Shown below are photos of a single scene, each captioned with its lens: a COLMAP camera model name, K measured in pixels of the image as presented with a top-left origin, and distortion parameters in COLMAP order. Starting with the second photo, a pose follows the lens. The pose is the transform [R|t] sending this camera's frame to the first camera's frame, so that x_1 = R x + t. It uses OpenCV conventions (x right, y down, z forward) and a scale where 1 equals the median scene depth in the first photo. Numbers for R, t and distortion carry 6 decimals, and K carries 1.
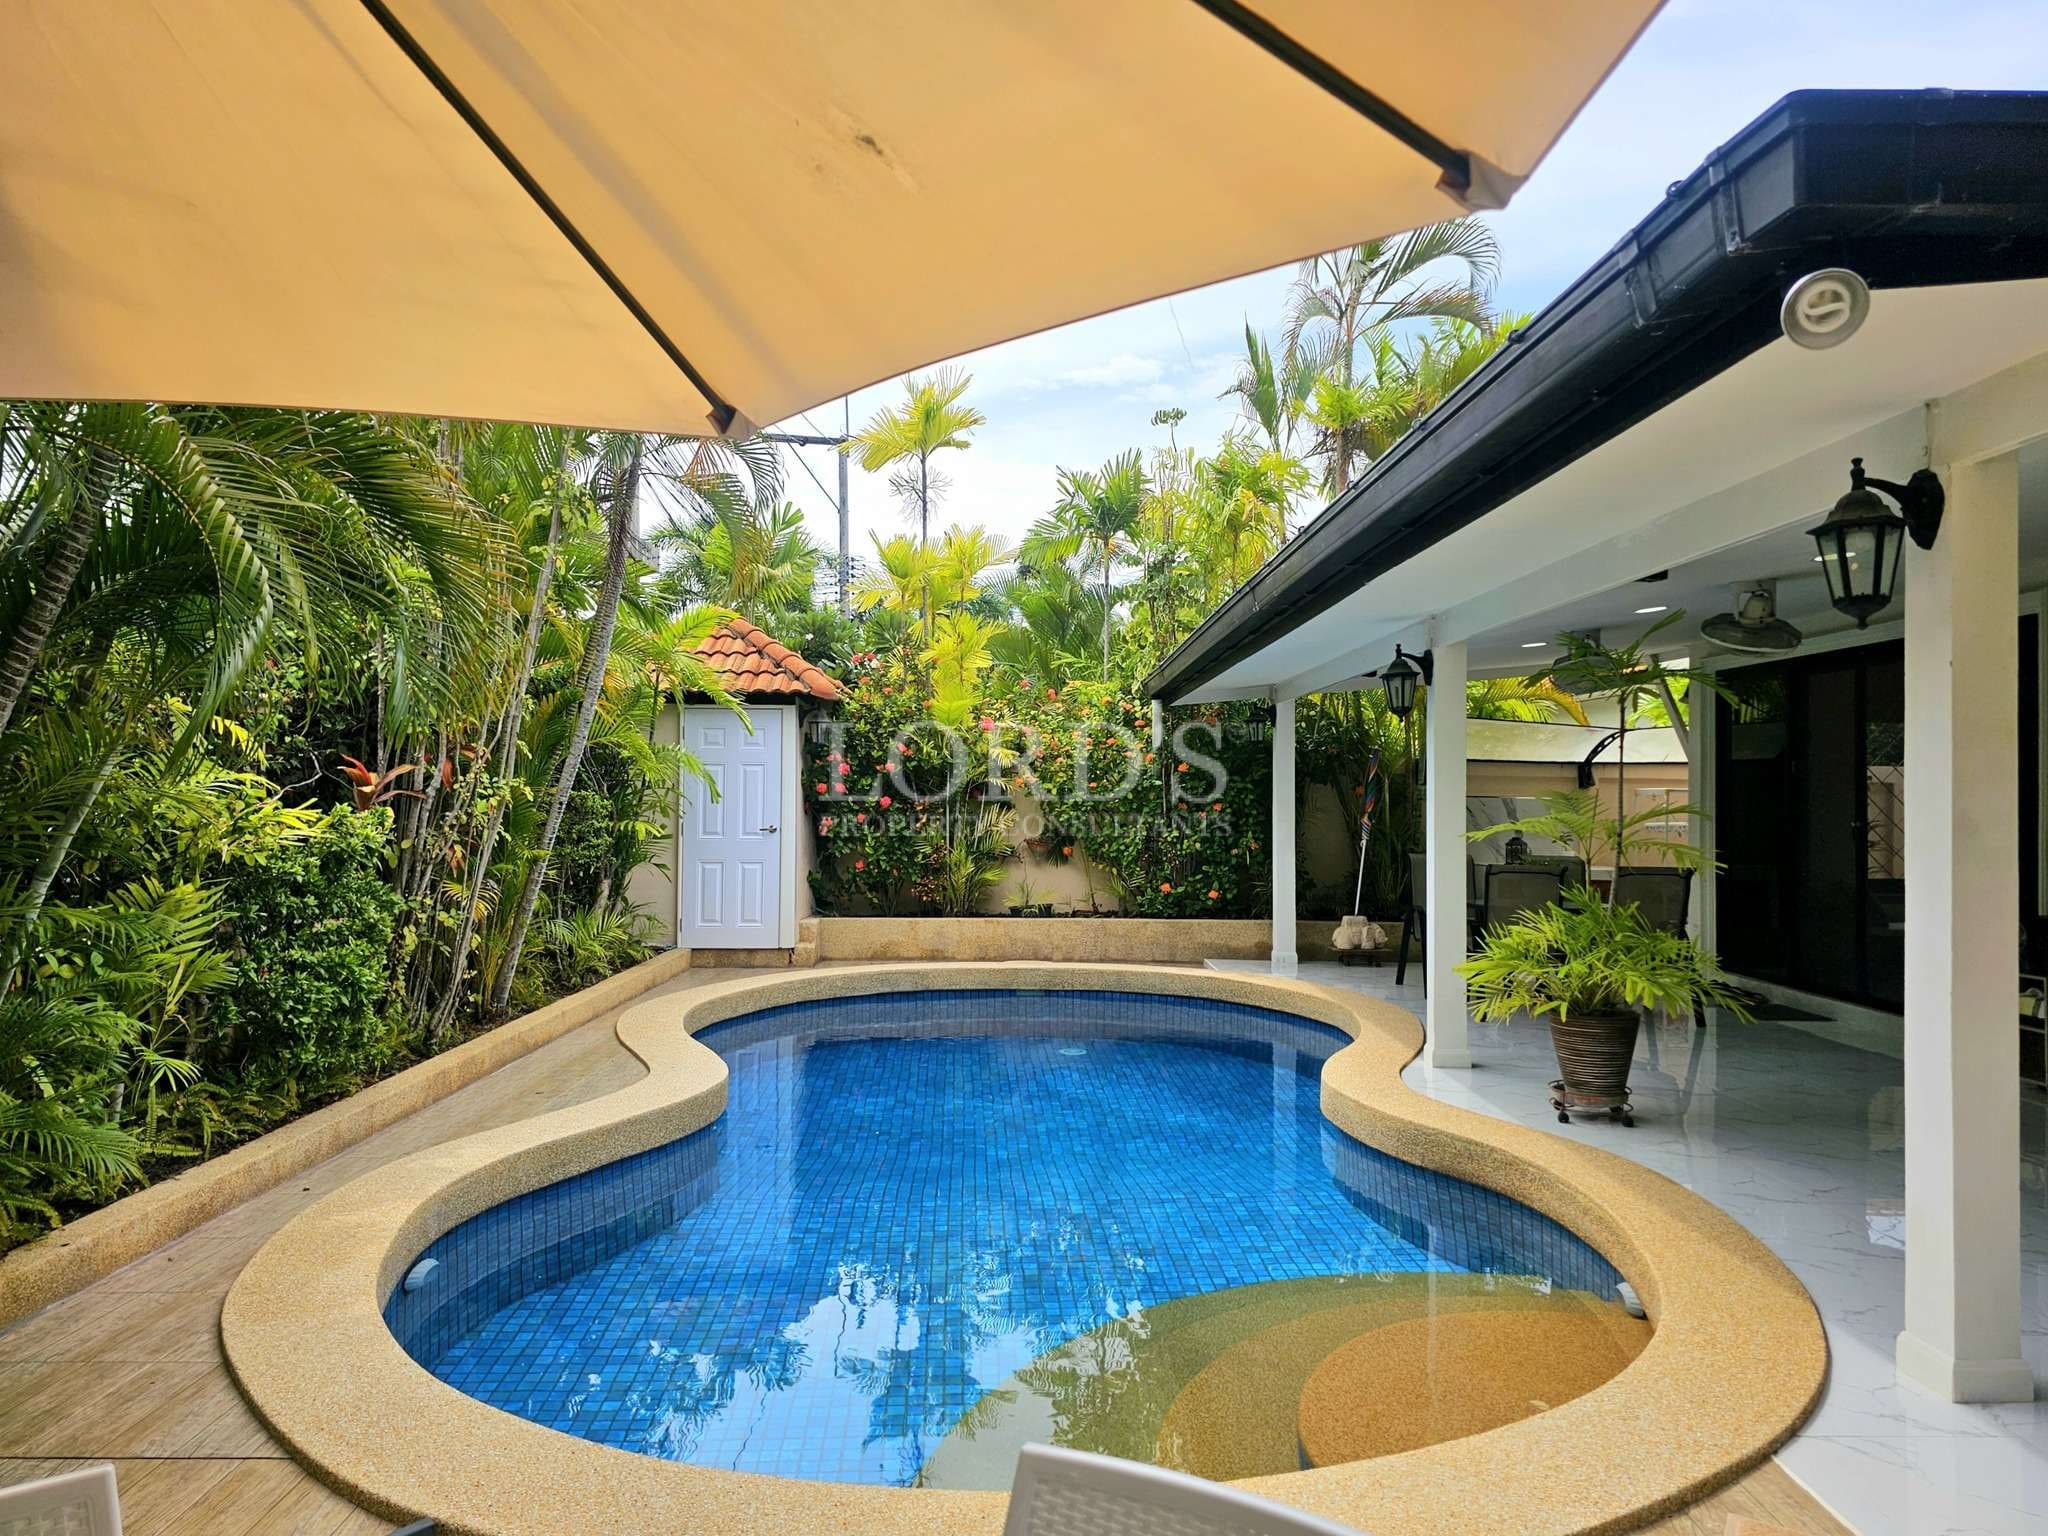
lens RADIAL K [[1367.0, 0, 1024.0], [0, 1367.0, 768.0], [0, 0, 1]] dist [0.000923, 0.000169]
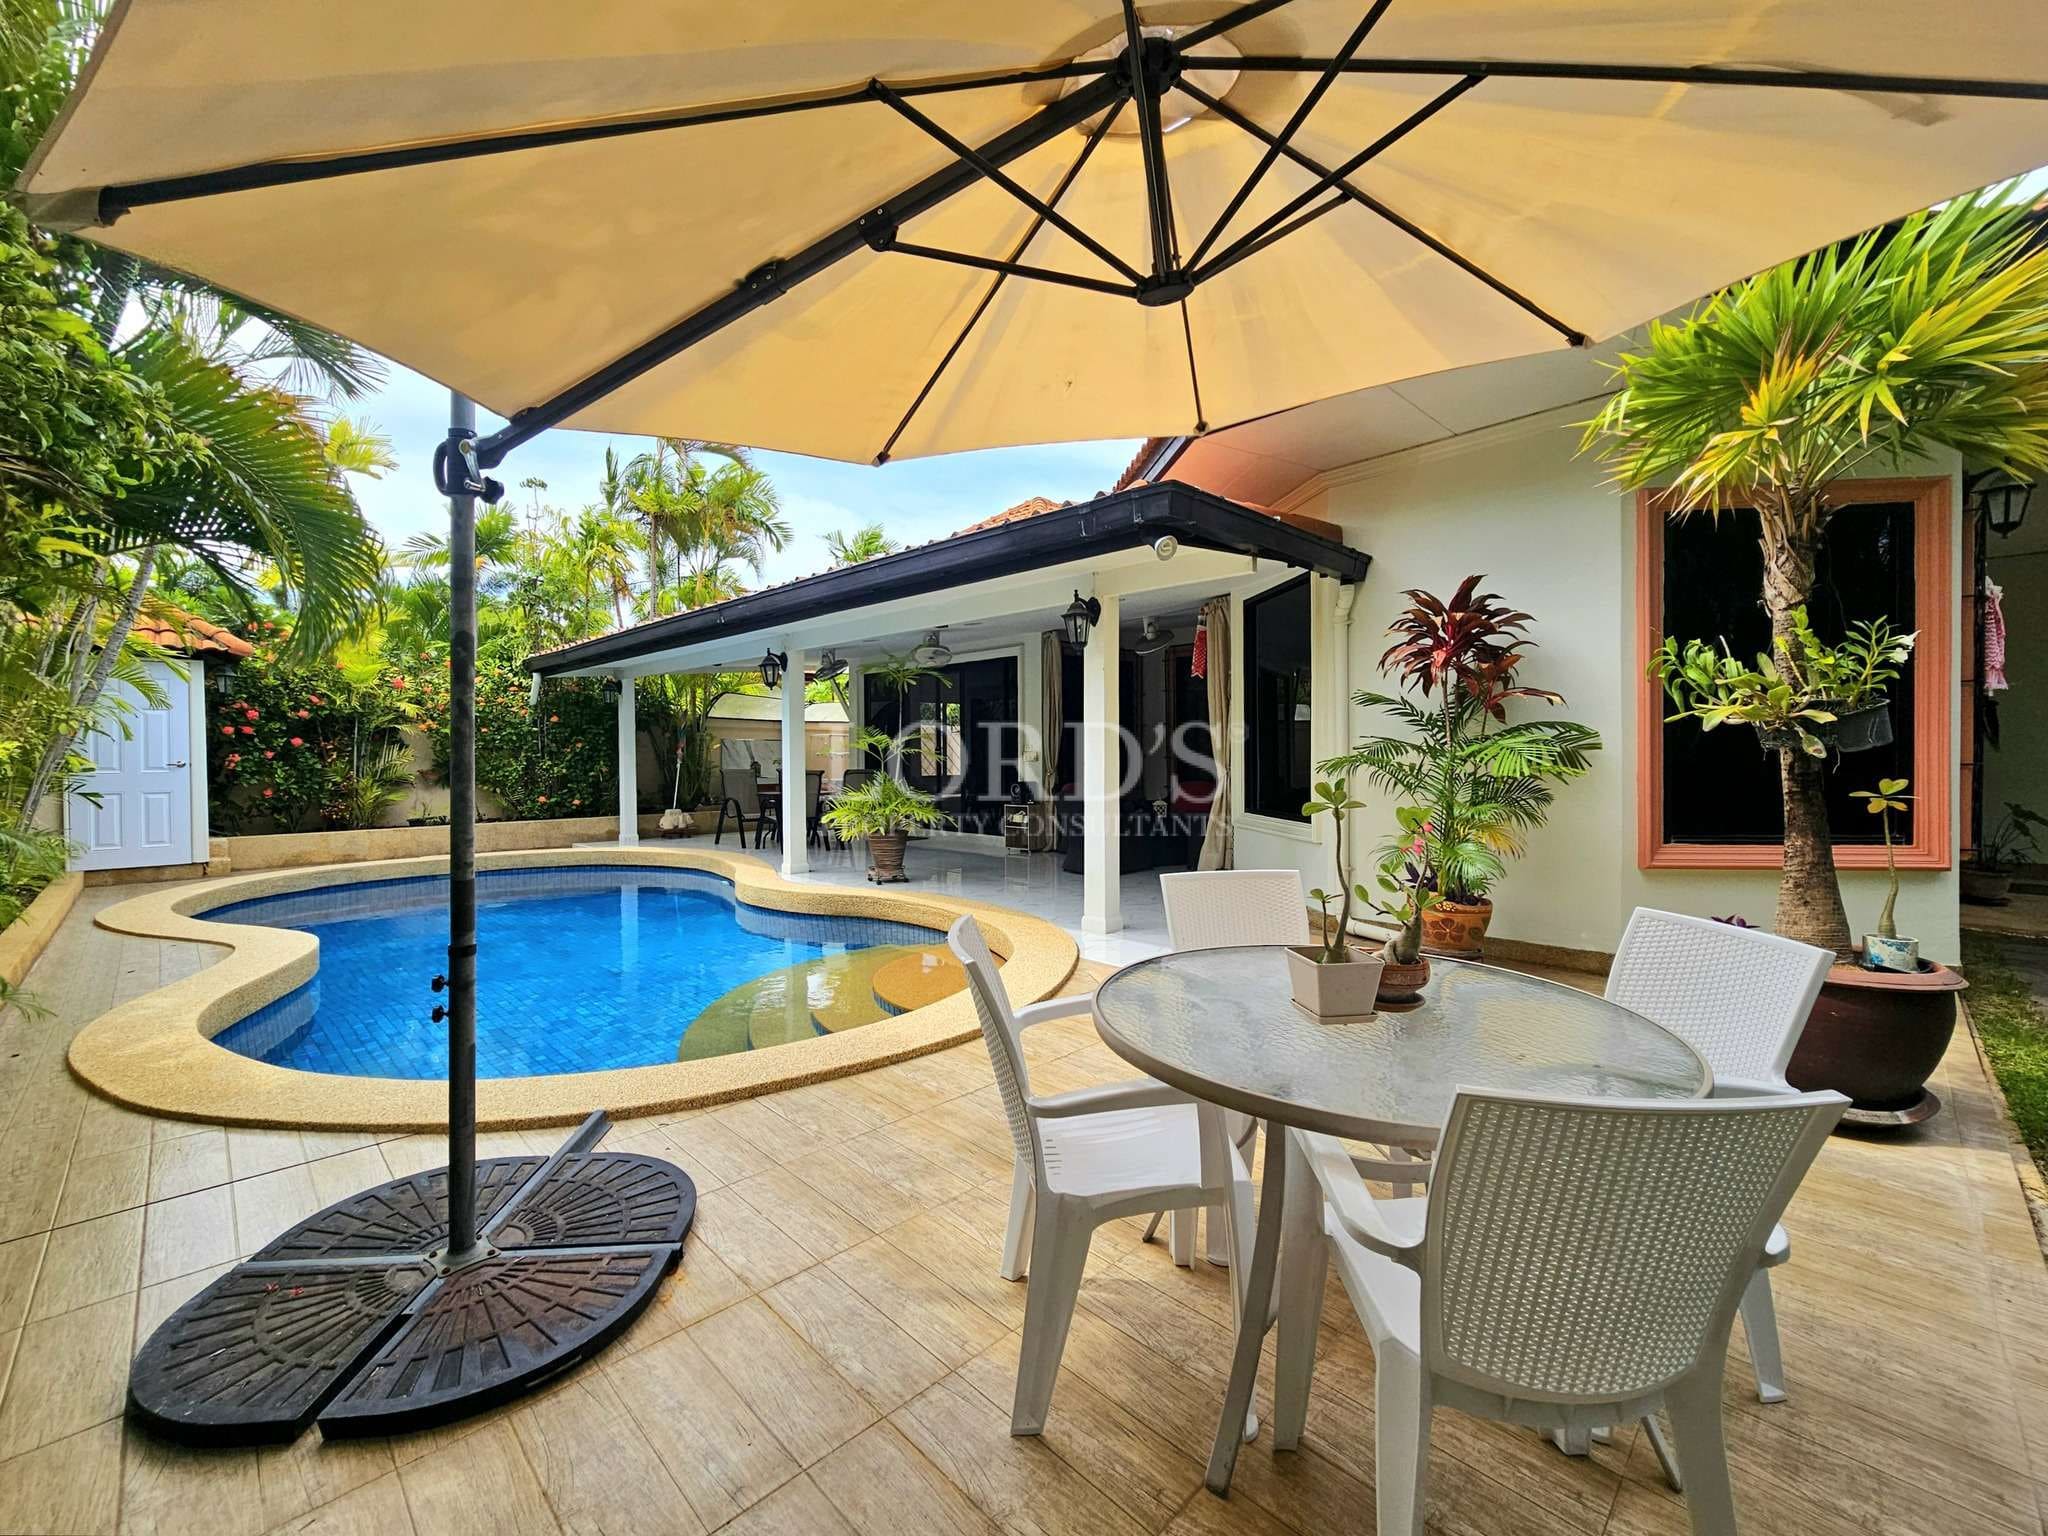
lens RADIAL K [[831.7, 0, 1024.0], [0, 831.7, 768.0], [0, 0, 1]] dist [-0.008913, 0.000221]
pose [[0.706854, -0.021187, 0.707042, -0.167030], [-0.006359, 0.999321, 0.036303, 0.016732], [-0.707331, -0.030157, 0.706239, -0.021677]]
